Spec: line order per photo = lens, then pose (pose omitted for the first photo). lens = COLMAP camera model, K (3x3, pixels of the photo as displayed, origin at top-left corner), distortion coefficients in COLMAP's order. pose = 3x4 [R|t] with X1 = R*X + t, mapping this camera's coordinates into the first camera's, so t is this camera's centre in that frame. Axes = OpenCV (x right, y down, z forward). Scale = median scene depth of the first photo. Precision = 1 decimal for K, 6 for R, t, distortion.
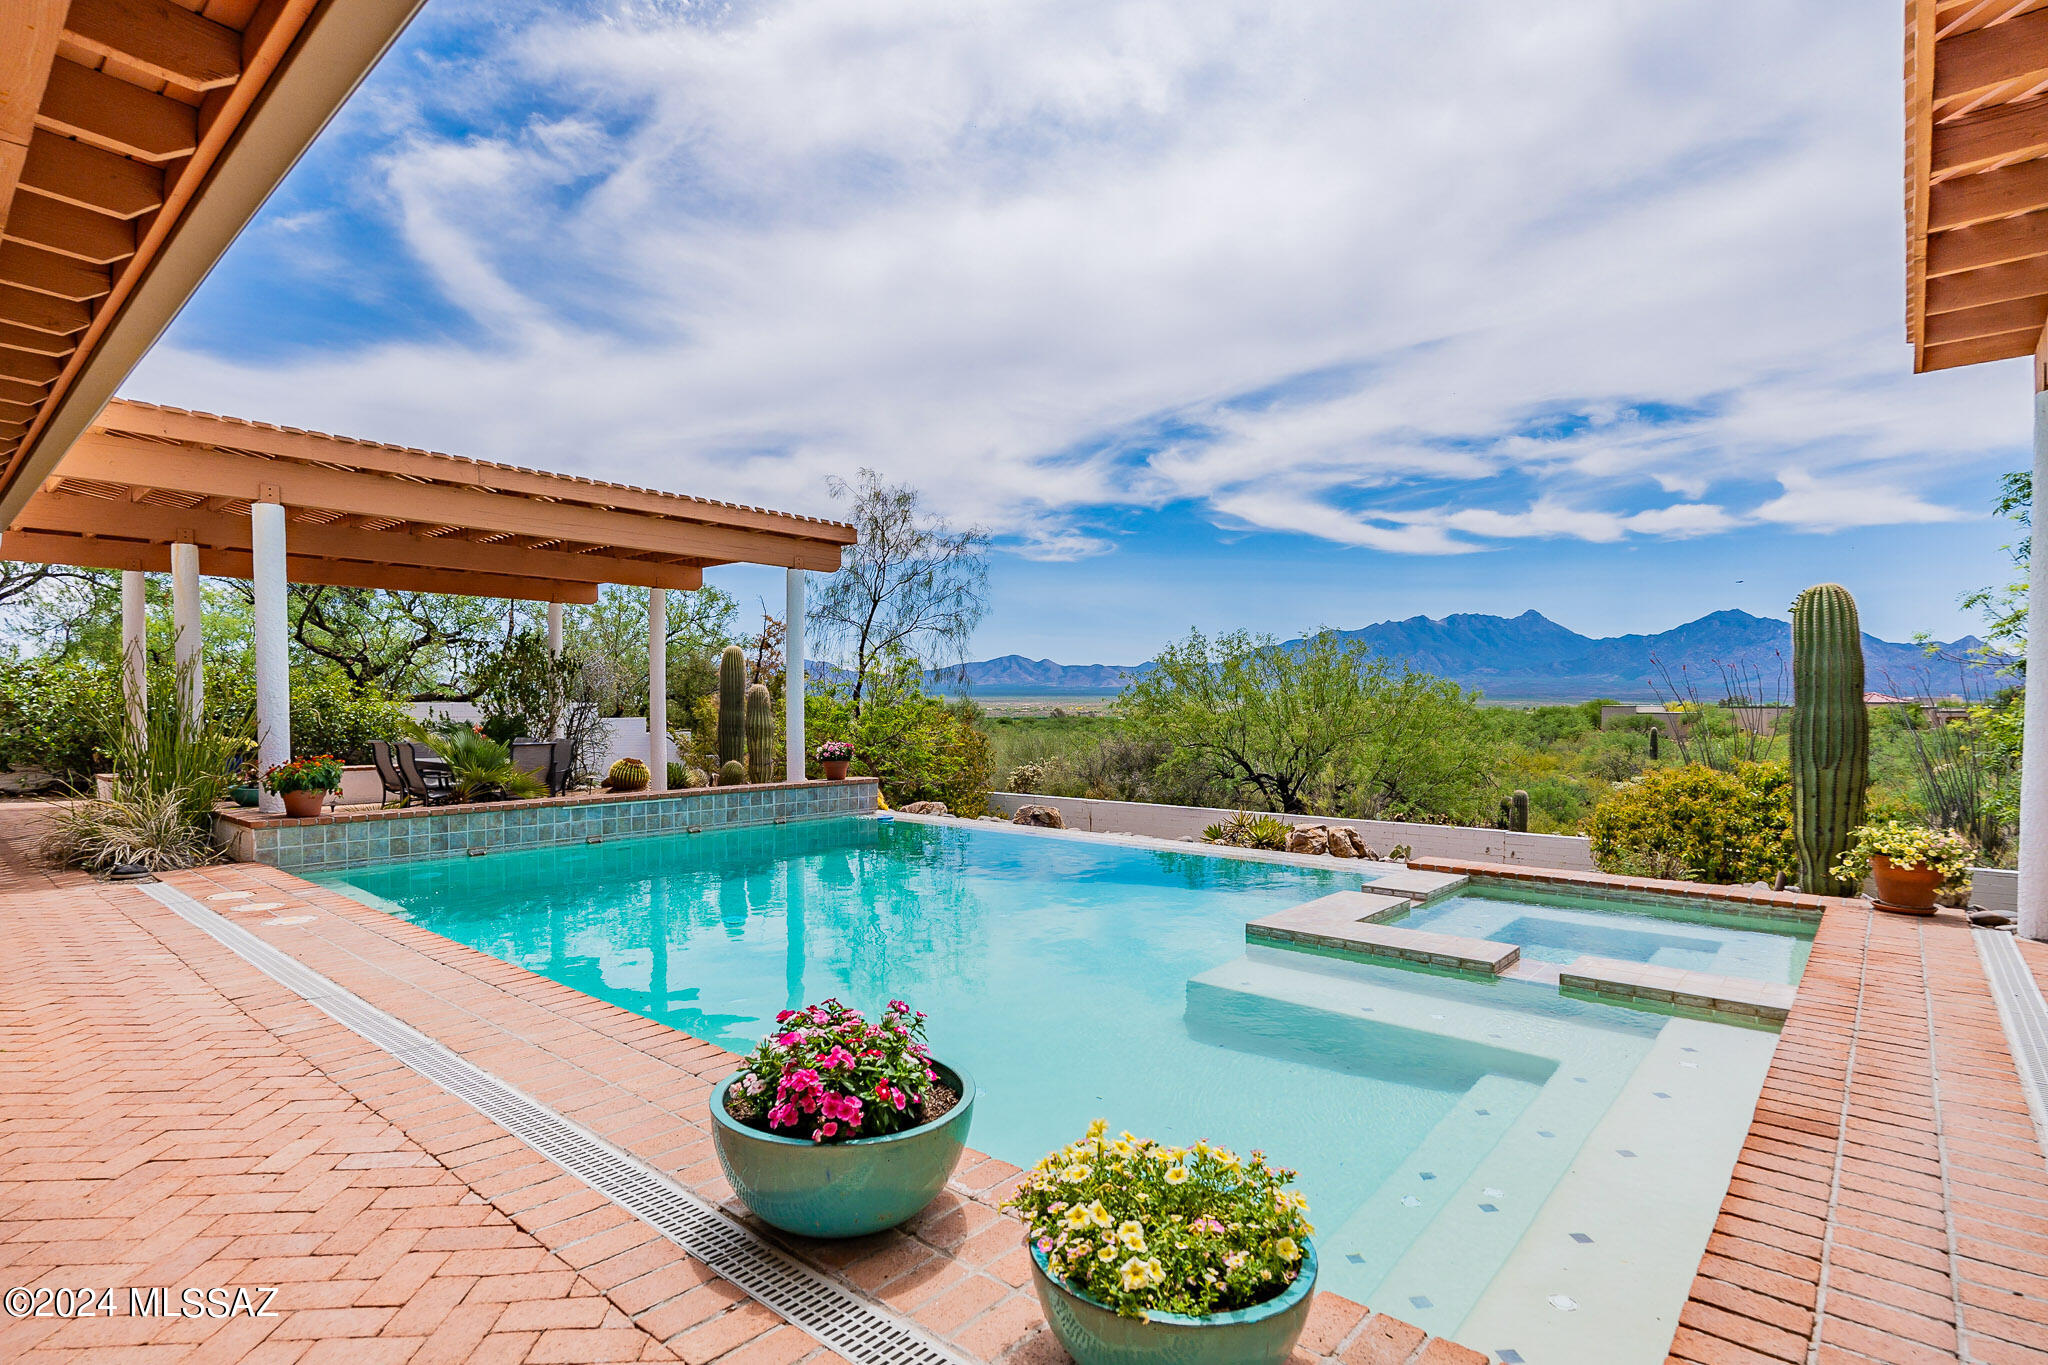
lens RADIAL K [[1001.5, 0, 1042.1], [0, 1001.5, 720.9], [0, 0, 1]] dist [-0.003013, 0.001750]
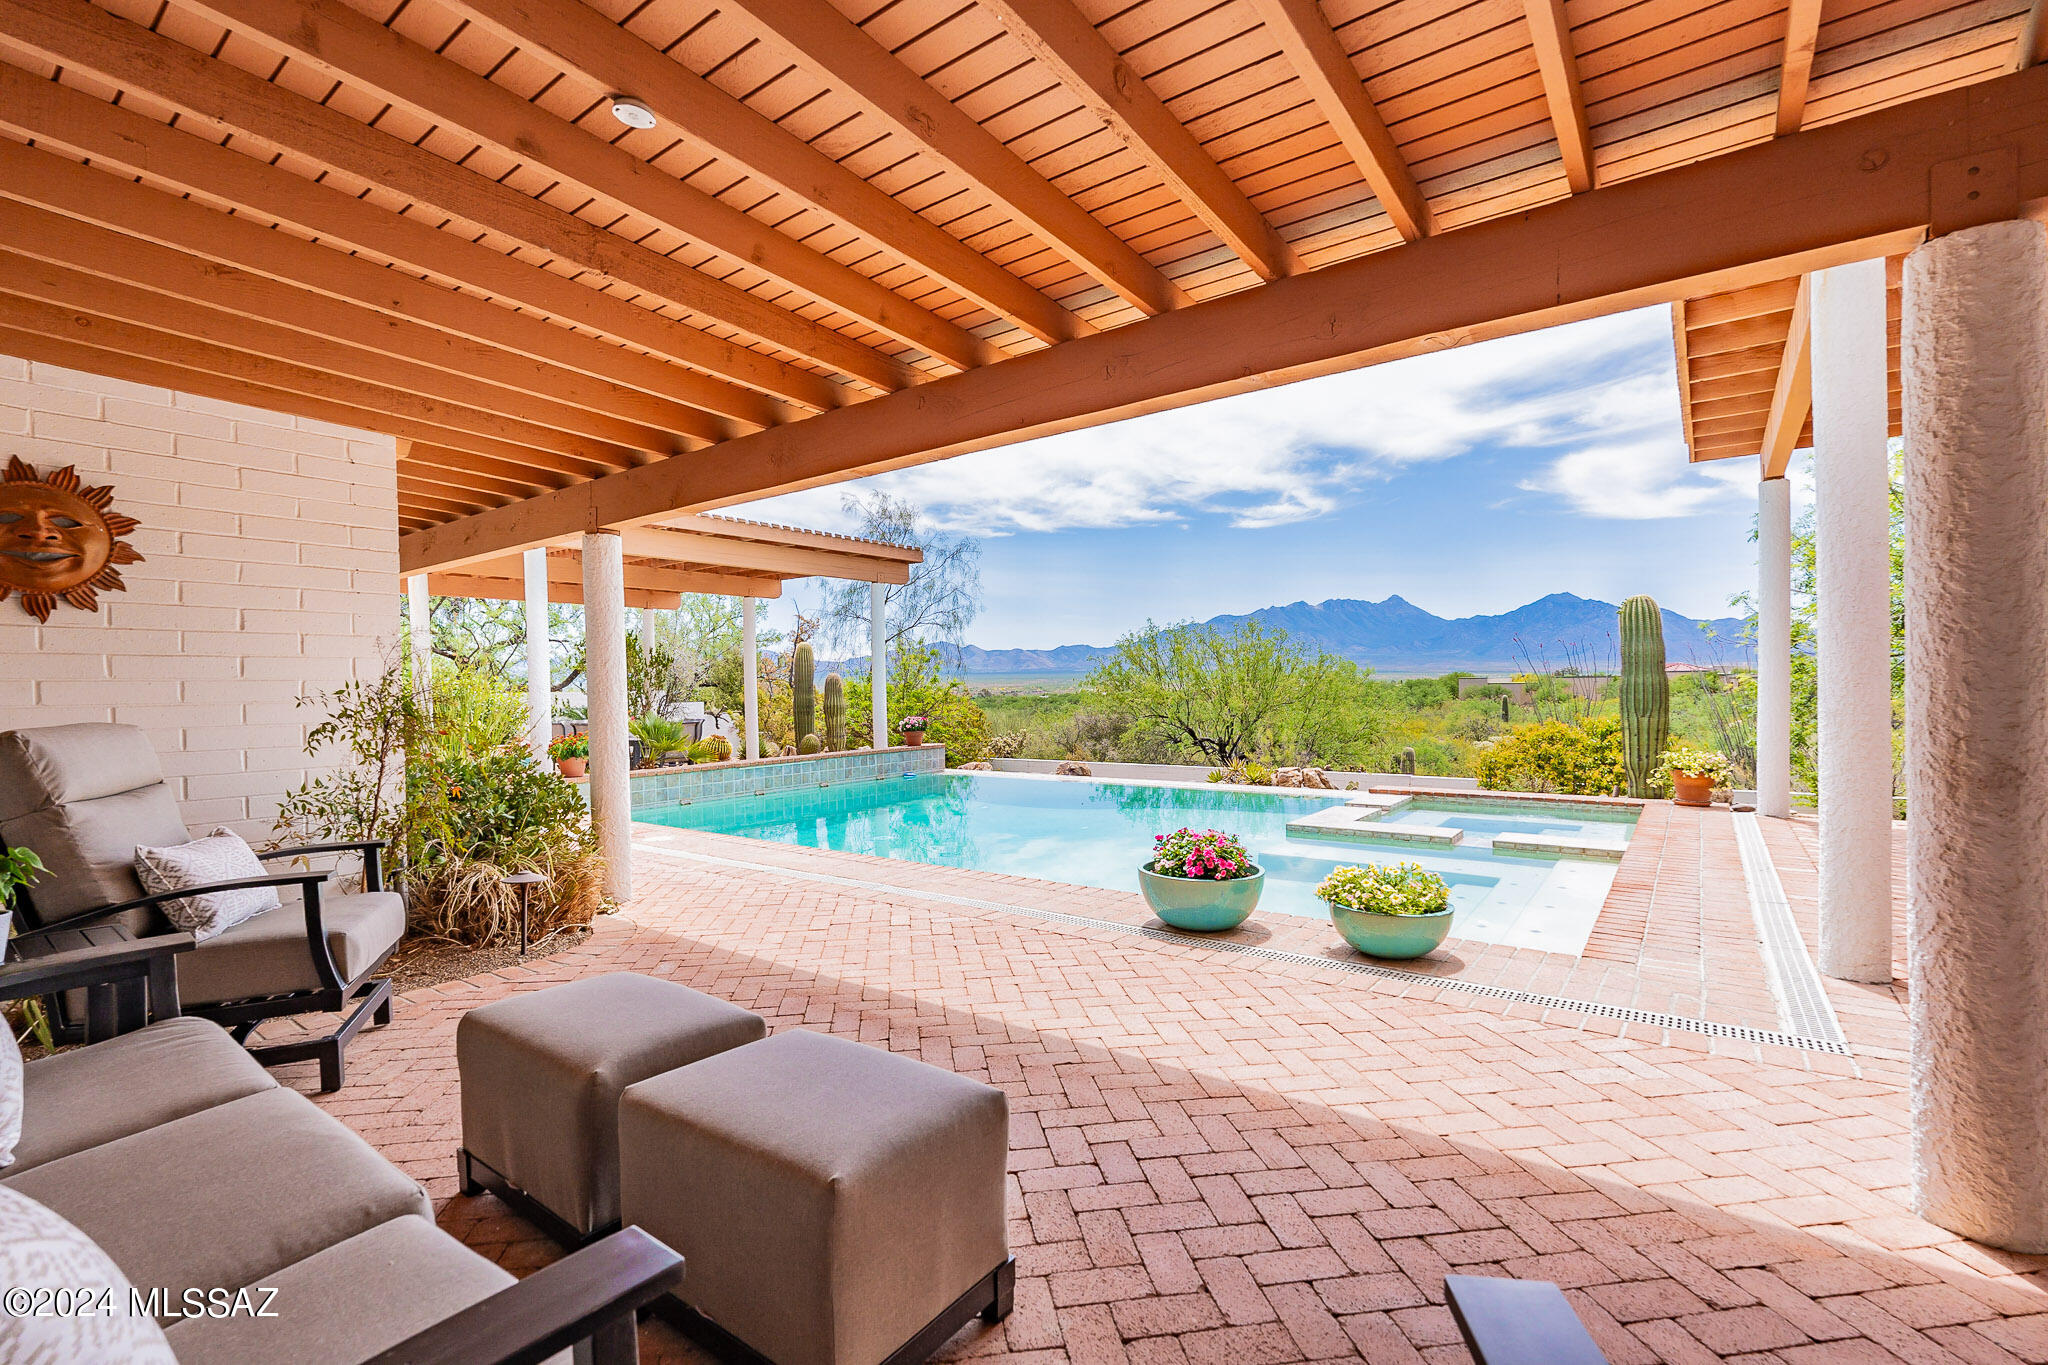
lens RADIAL K [[908.4, 0, 1027.5], [0, 908.4, 693.4], [0, 0, 1]] dist [-0.002441, 0.000688]
pose [[0.997411, -0.019233, 0.069297, -0.140798], [0.019748, 0.999782, -0.006767, 0.002064], [-0.069151, 0.008118, 0.997573, -0.179422]]
